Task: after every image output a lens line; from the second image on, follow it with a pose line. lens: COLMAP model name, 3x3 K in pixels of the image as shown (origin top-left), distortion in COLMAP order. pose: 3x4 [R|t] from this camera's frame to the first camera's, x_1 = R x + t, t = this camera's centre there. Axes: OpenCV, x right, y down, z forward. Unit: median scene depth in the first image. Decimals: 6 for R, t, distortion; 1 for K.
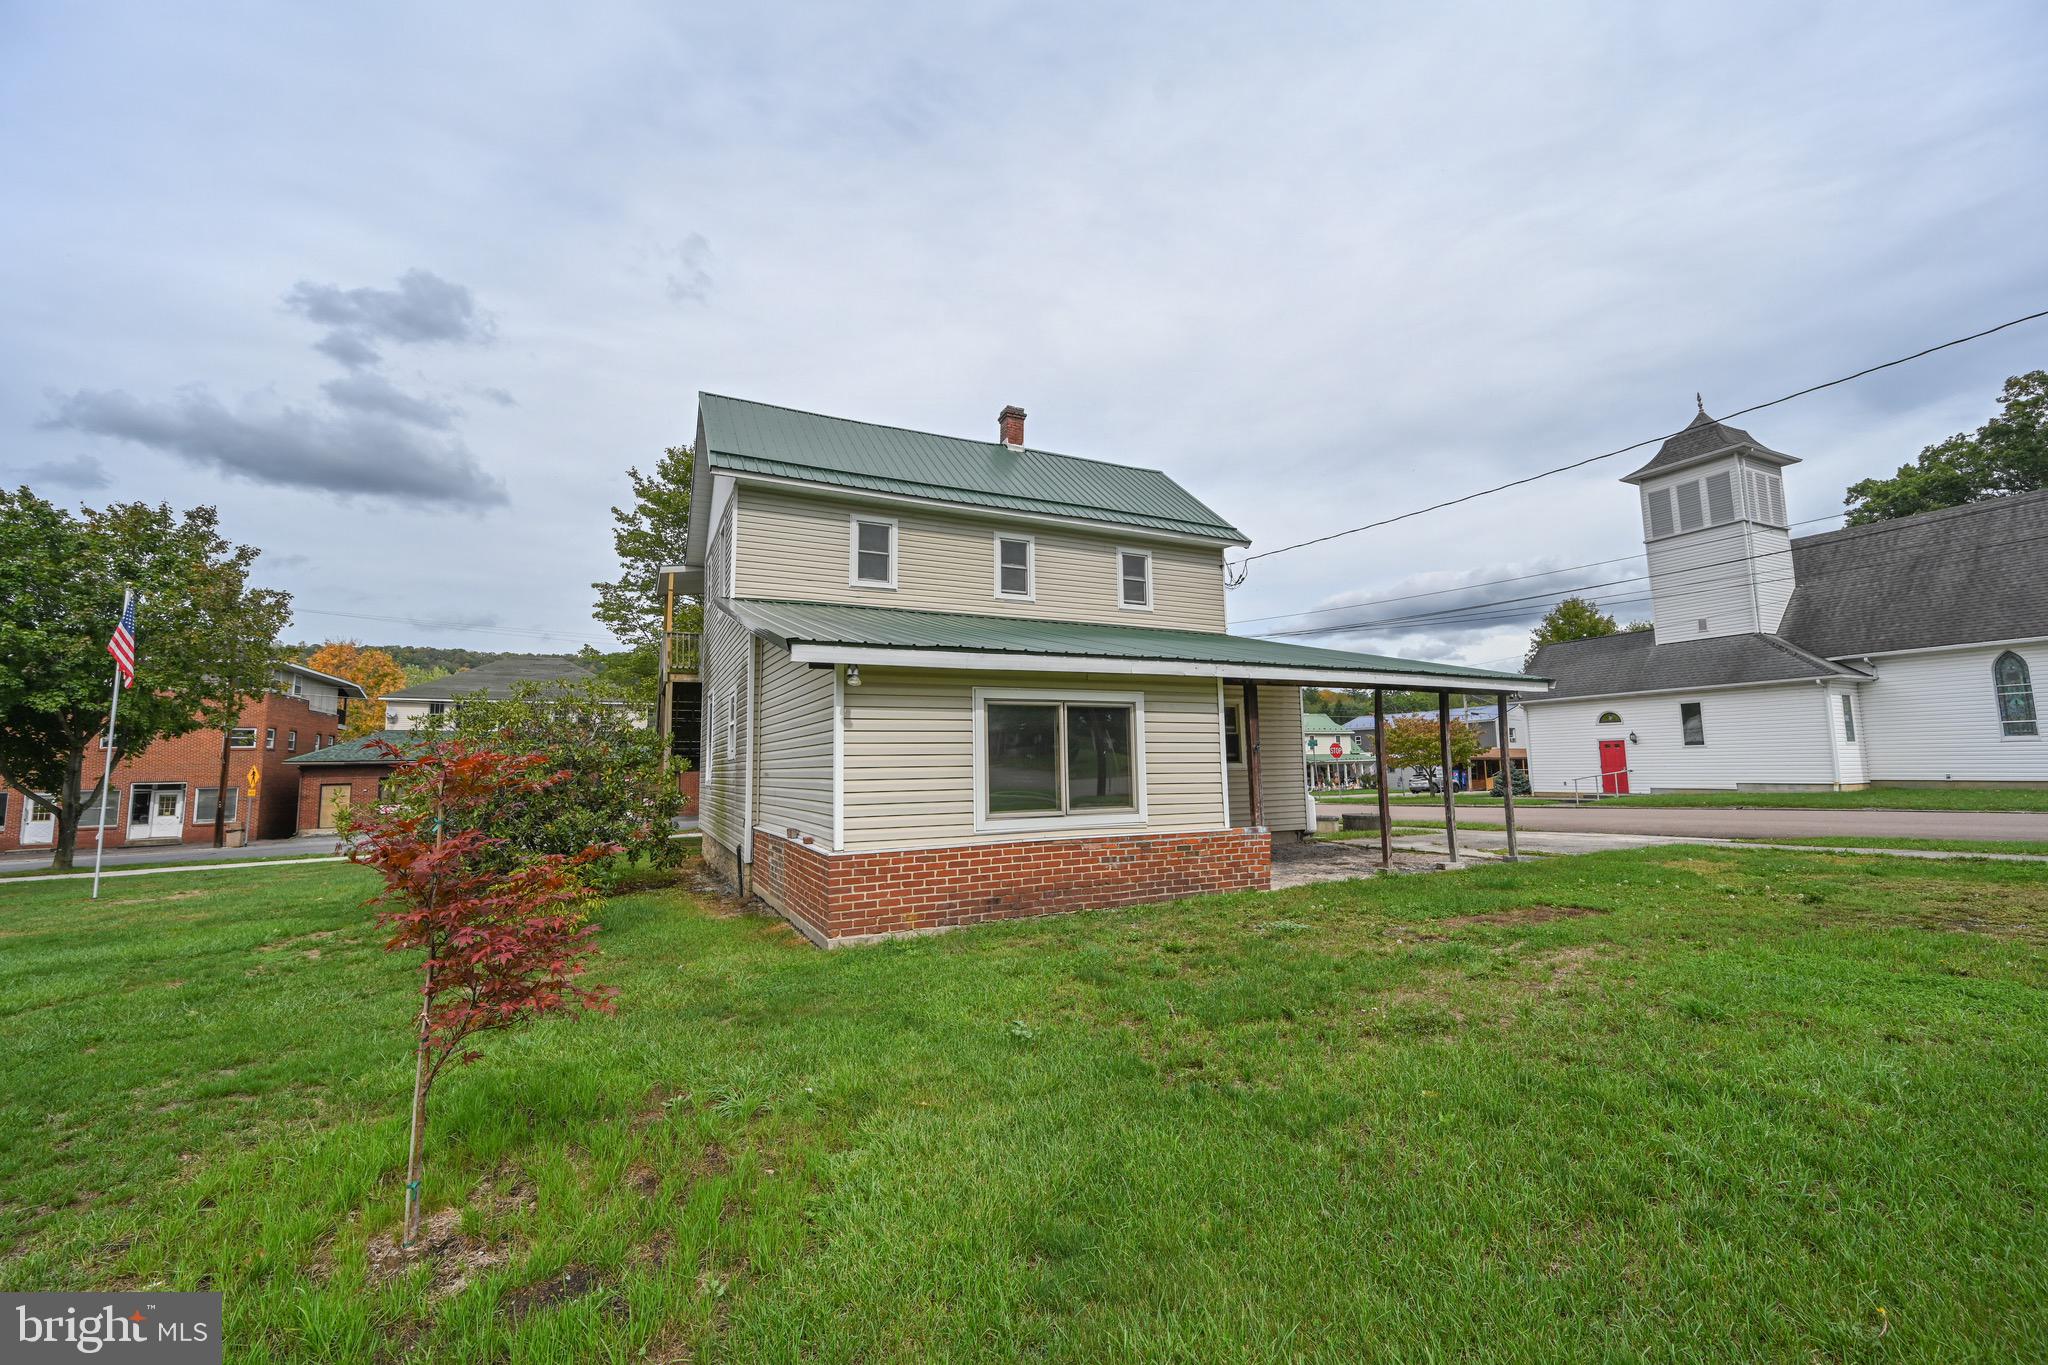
lens RADIAL K [[809.2, 0, 1023.5], [0, 809.2, 685.7], [0, 0, 1]] dist [-0.001238, 0.000197]
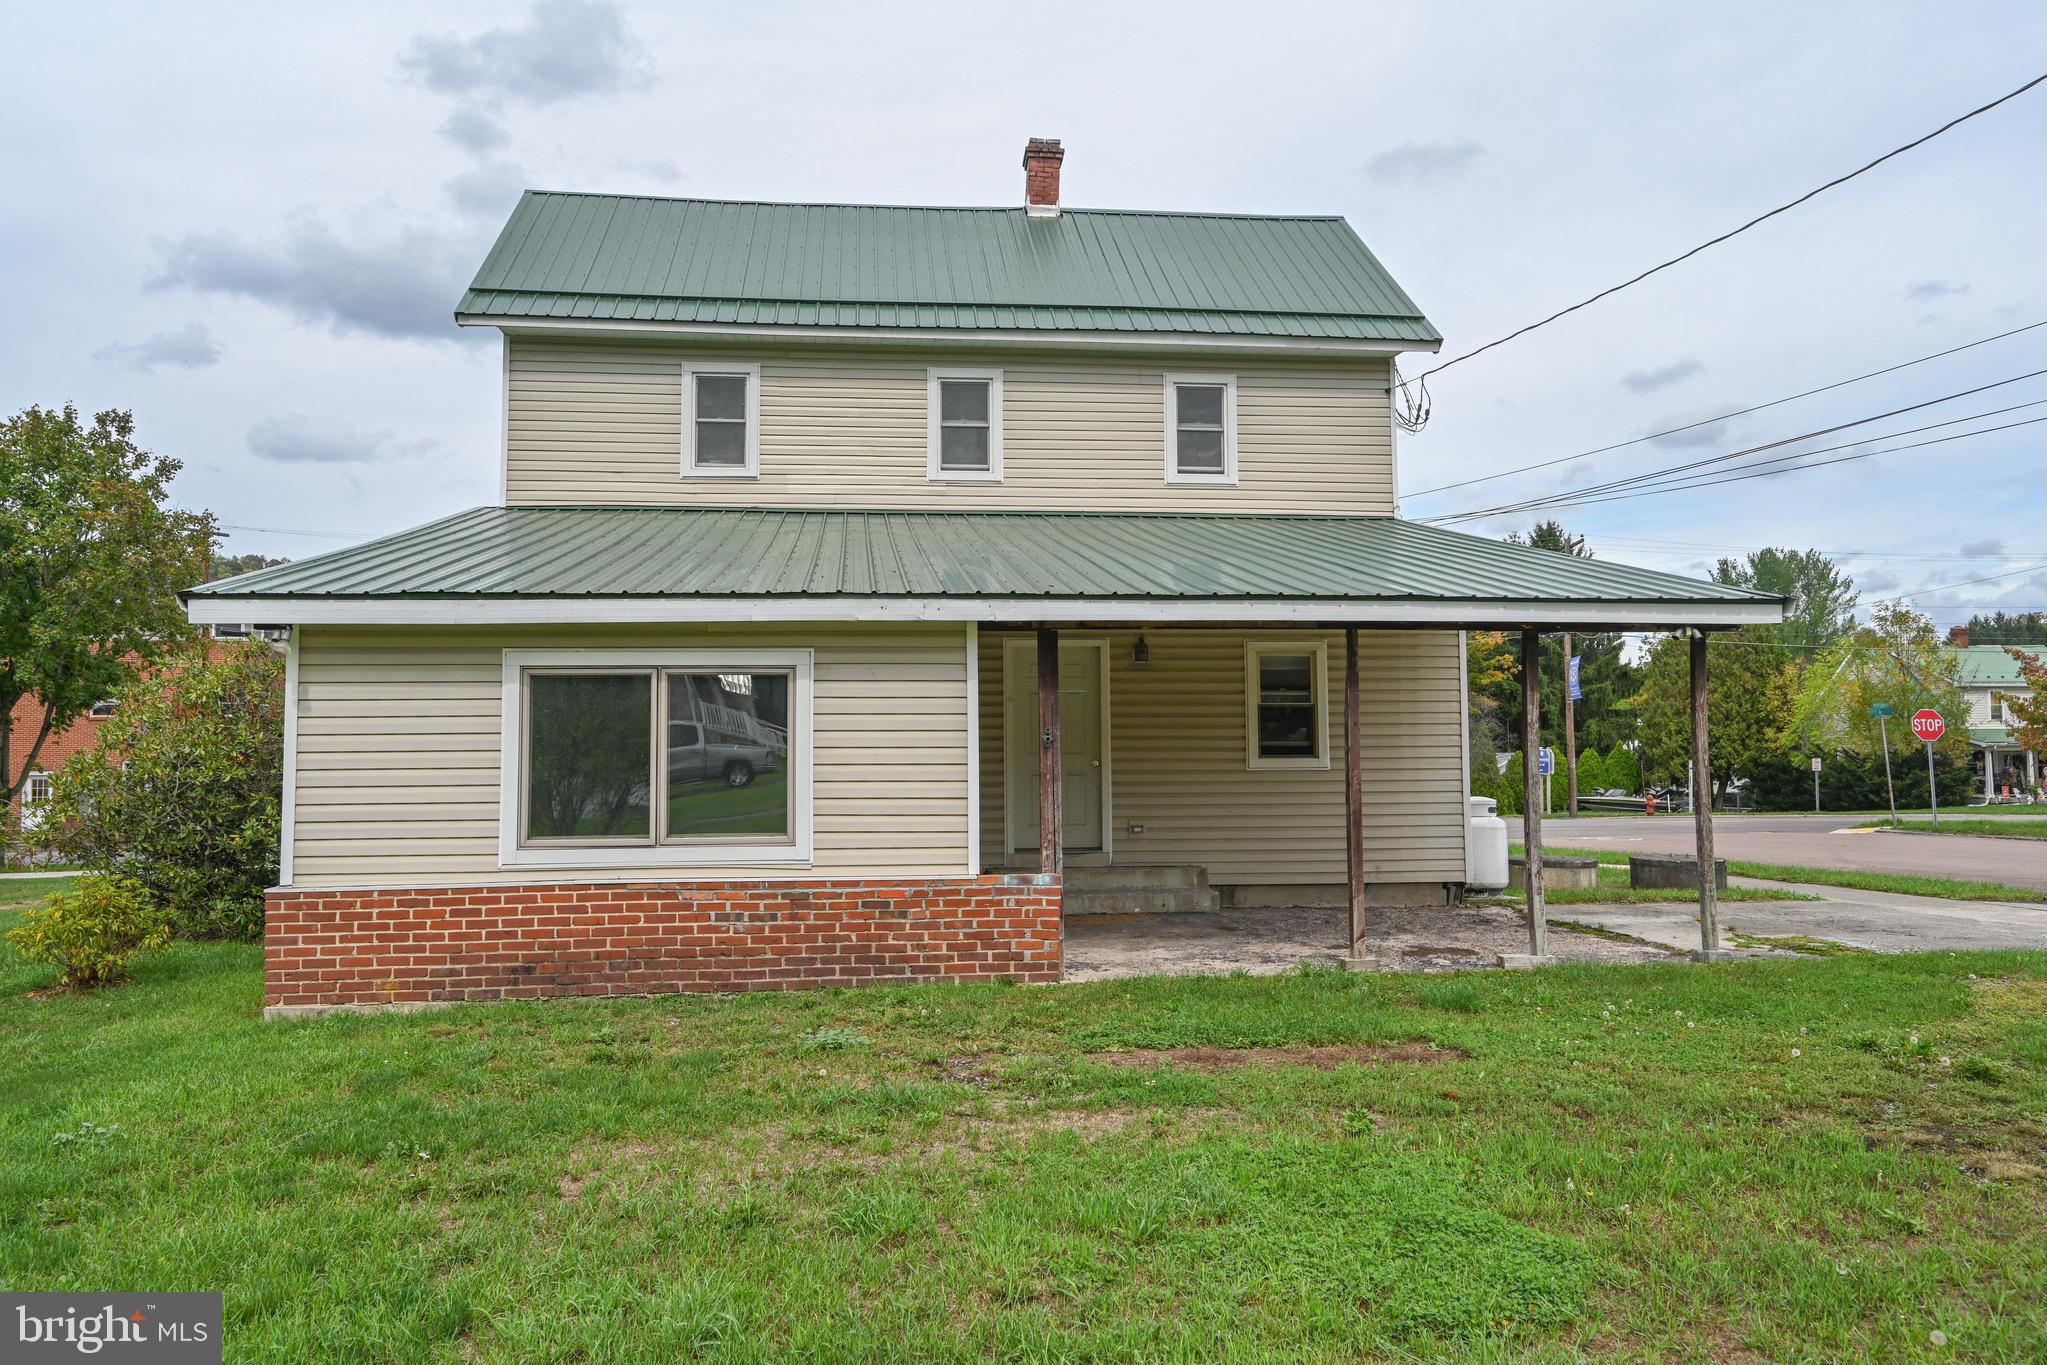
lens RADIAL K [[1403.3, 0, 1010.2], [0, 1403.3, 680.0], [0, 0, 1]] dist [0.001808, -0.003343]
pose [[0.941758, -0.007530, -0.336207, 0.617123], [0.025856, 0.998411, 0.050062, -0.017035], [0.335296, -0.055839, 0.940457, 0.049661]]
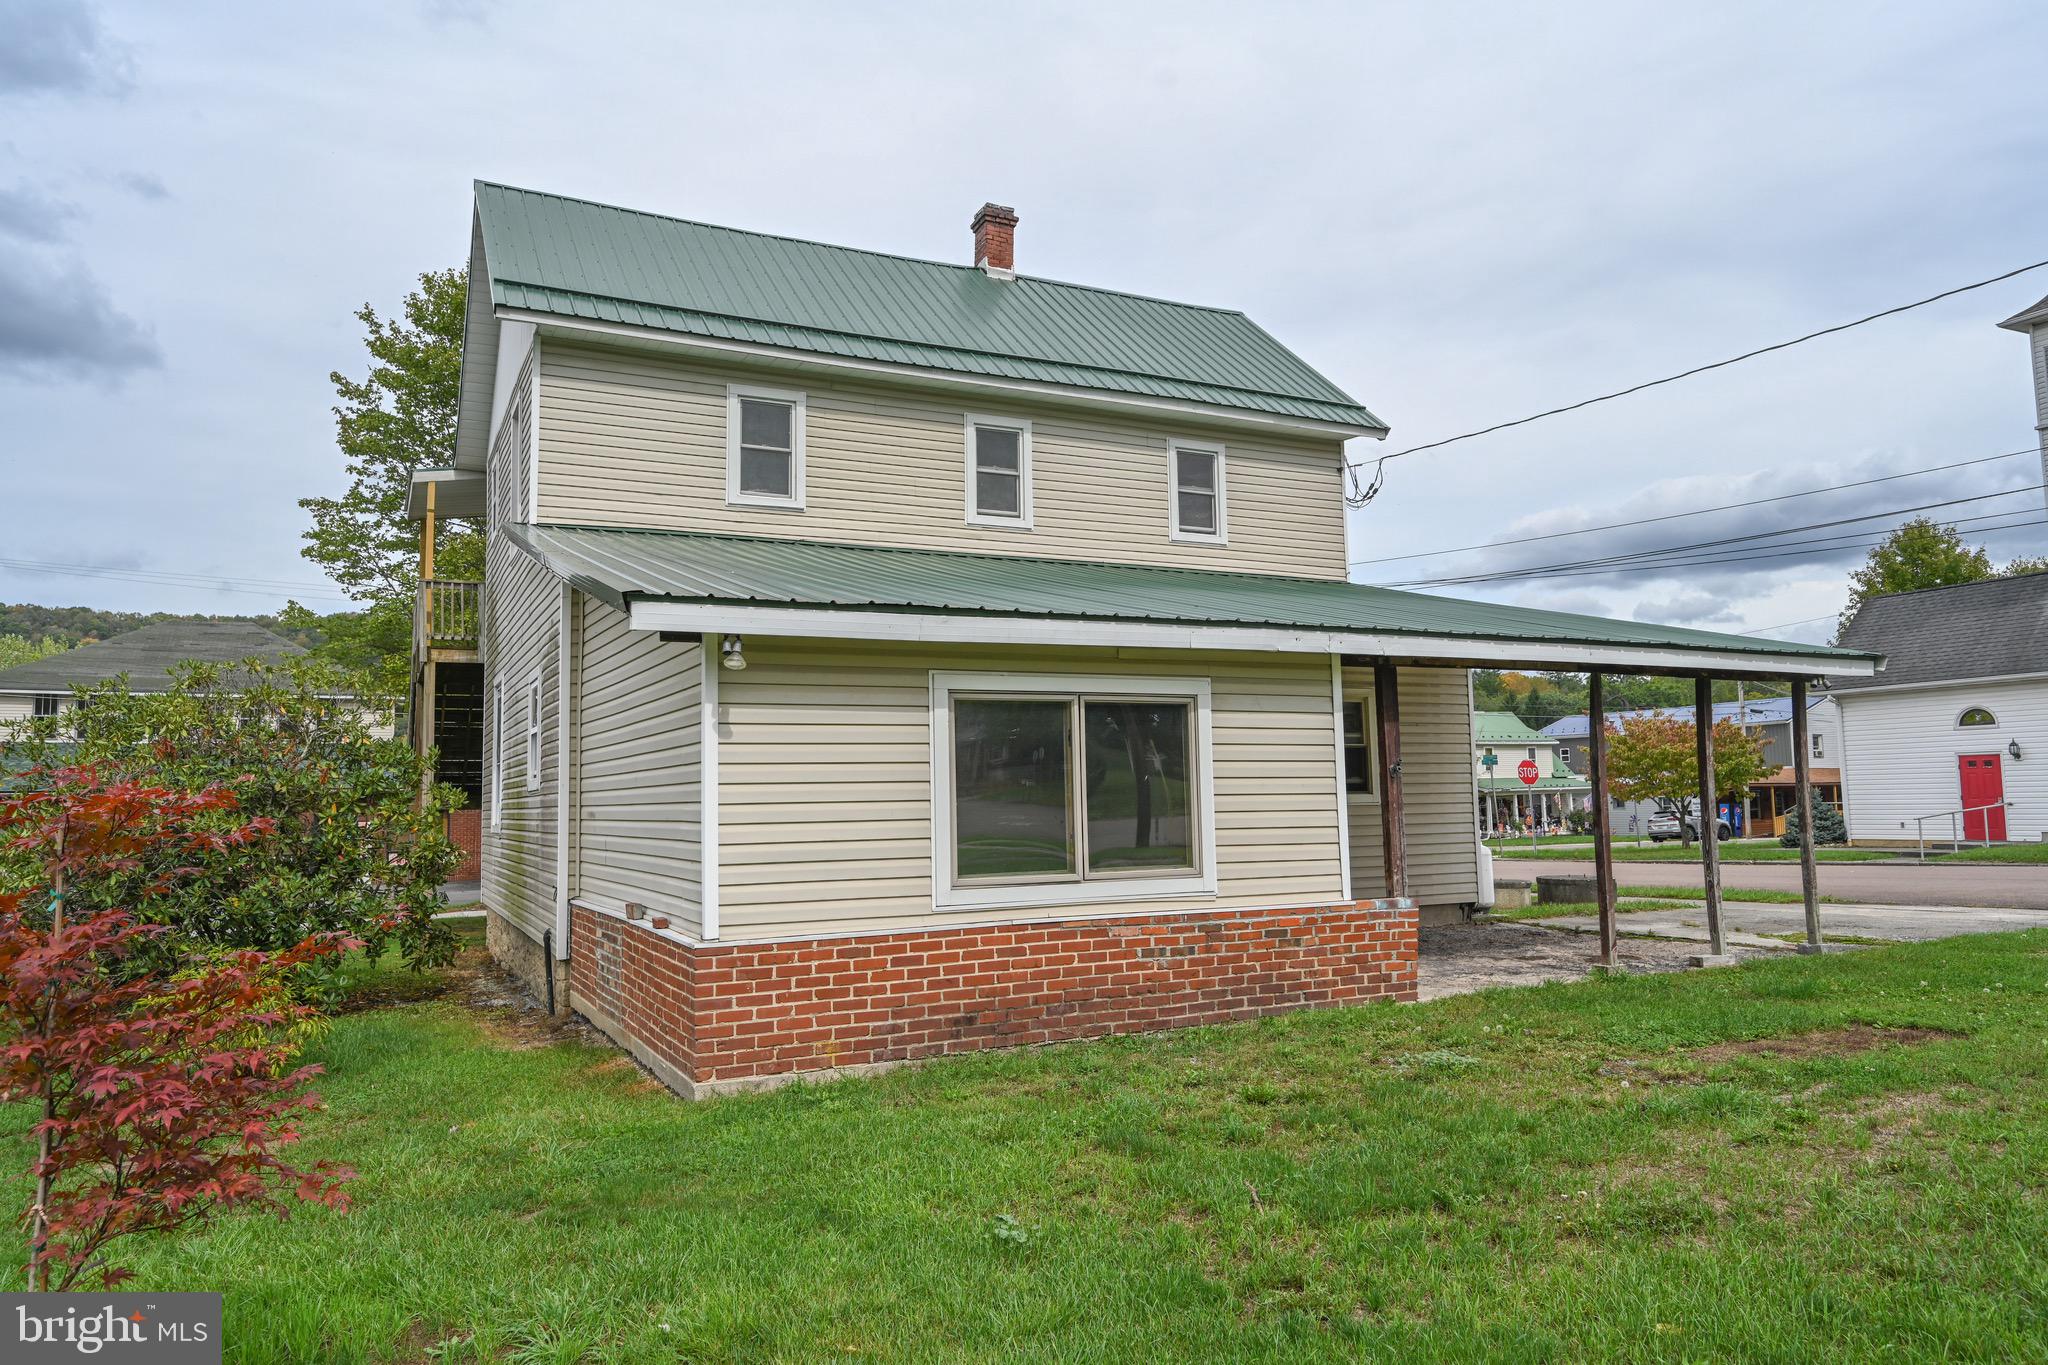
lens RADIAL K [[1334.5, 0, 1020.0], [0, 1334.5, 691.2], [0, 0, 1]] dist [-0.002451, 0.000314]
pose [[0.999990, -0.002246, 0.003862, 0.001164], [0.002174, 0.999826, 0.018533, -0.001291], [-0.003903, -0.018525, 0.999821, -0.003362]]
